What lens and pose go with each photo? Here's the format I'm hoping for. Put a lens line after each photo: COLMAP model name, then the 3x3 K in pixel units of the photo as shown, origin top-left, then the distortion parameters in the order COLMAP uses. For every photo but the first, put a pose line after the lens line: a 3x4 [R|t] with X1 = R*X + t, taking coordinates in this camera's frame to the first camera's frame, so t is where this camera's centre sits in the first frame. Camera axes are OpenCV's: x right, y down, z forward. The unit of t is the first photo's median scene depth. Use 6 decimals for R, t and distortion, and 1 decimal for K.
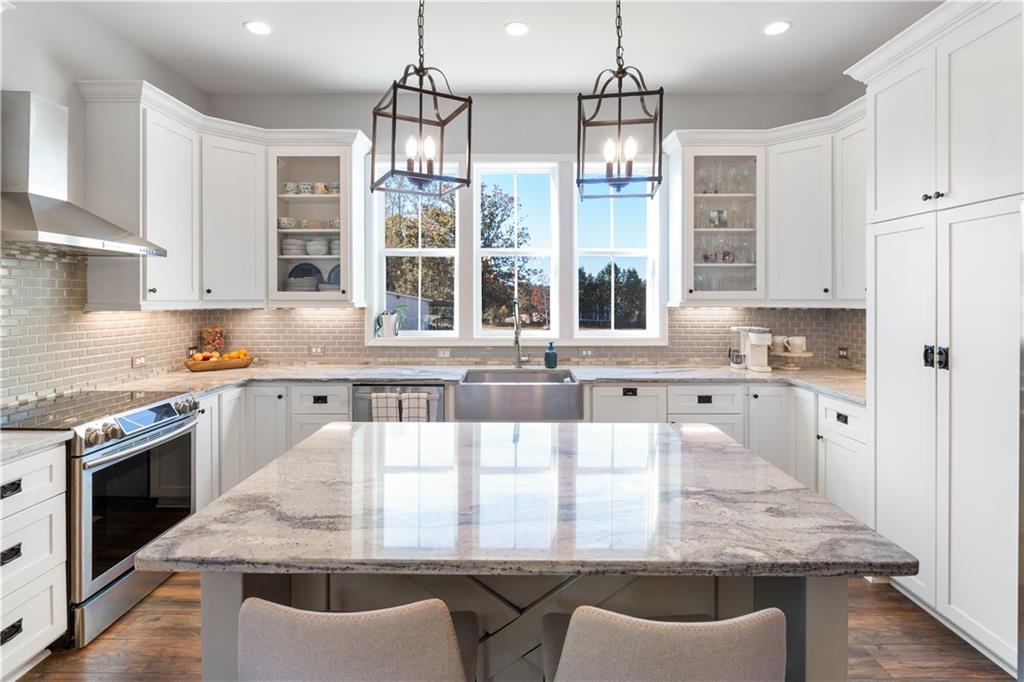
lens RADIAL K [[503.1, 0, 510.7], [0, 503.1, 298.3], [0, 0, 1]] dist [-0.006880, -0.001129]
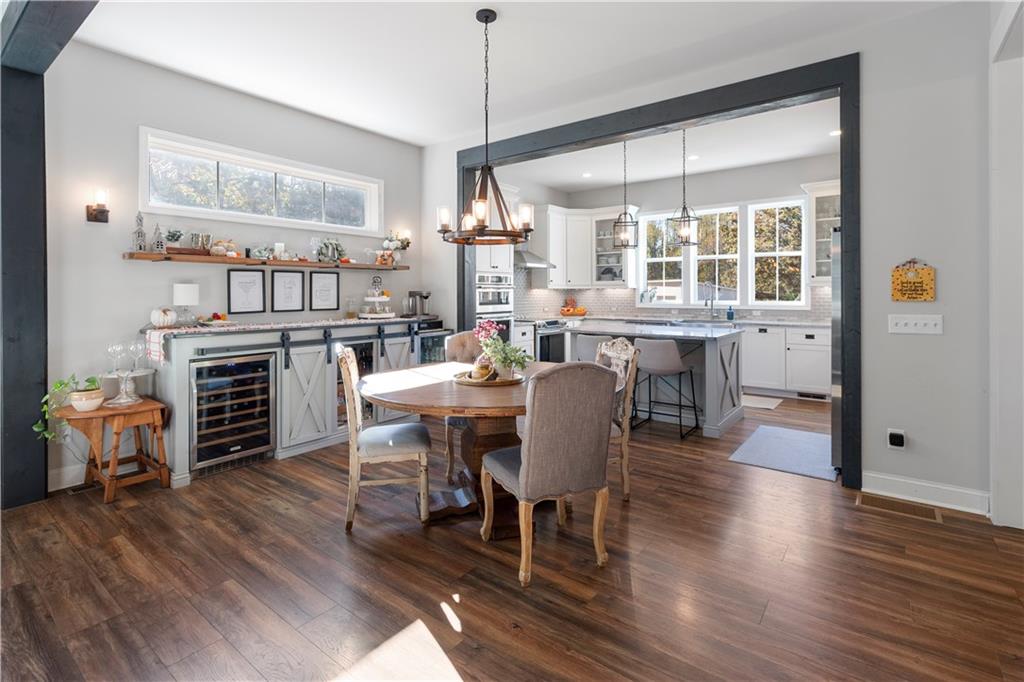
lens RADIAL K [[475.0, 0, 508.0], [0, 475.0, 296.5], [0, 0, 1]] dist [0.005159, 0.000118]
pose [[0.789977, 0.002417, -0.613131, 0.565642], [0.003566, 0.999957, 0.008536, 0.037918], [0.613125, -0.008930, 0.789935, -0.985372]]
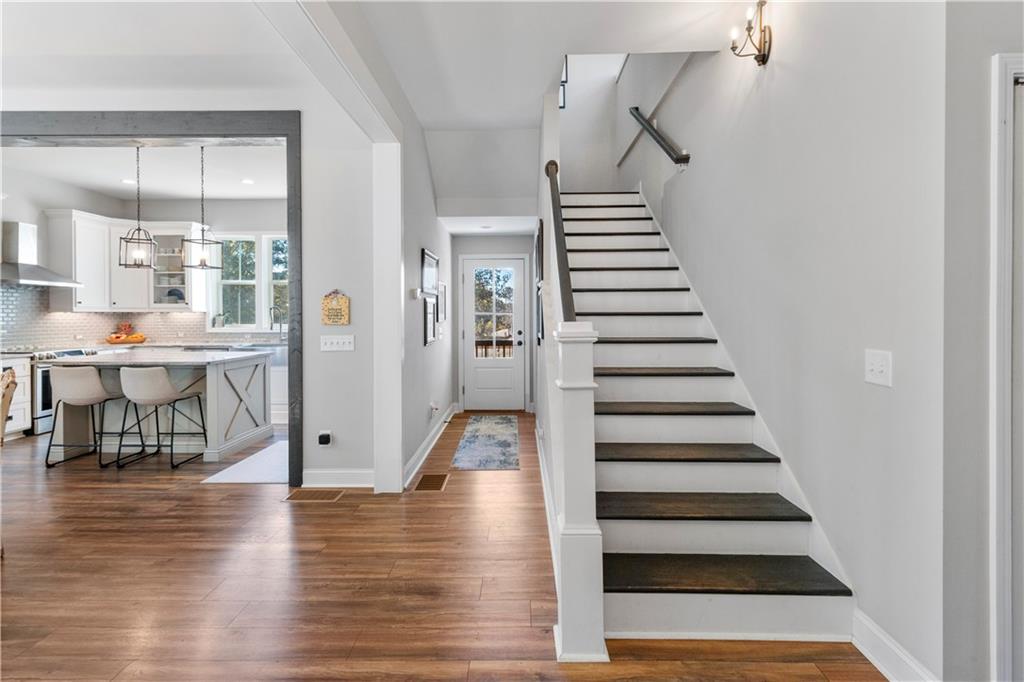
lens RADIAL K [[475.0, 0, 501.2], [0, 475.0, 319.4], [0, 0, 1]] dist [0.005159, 0.000118]
pose [[0.999481, -0.001290, -0.032198, 1.035958], [0.001579, 0.999959, 0.008968, 0.036256], [0.032185, -0.009014, 0.999441, -0.893800]]
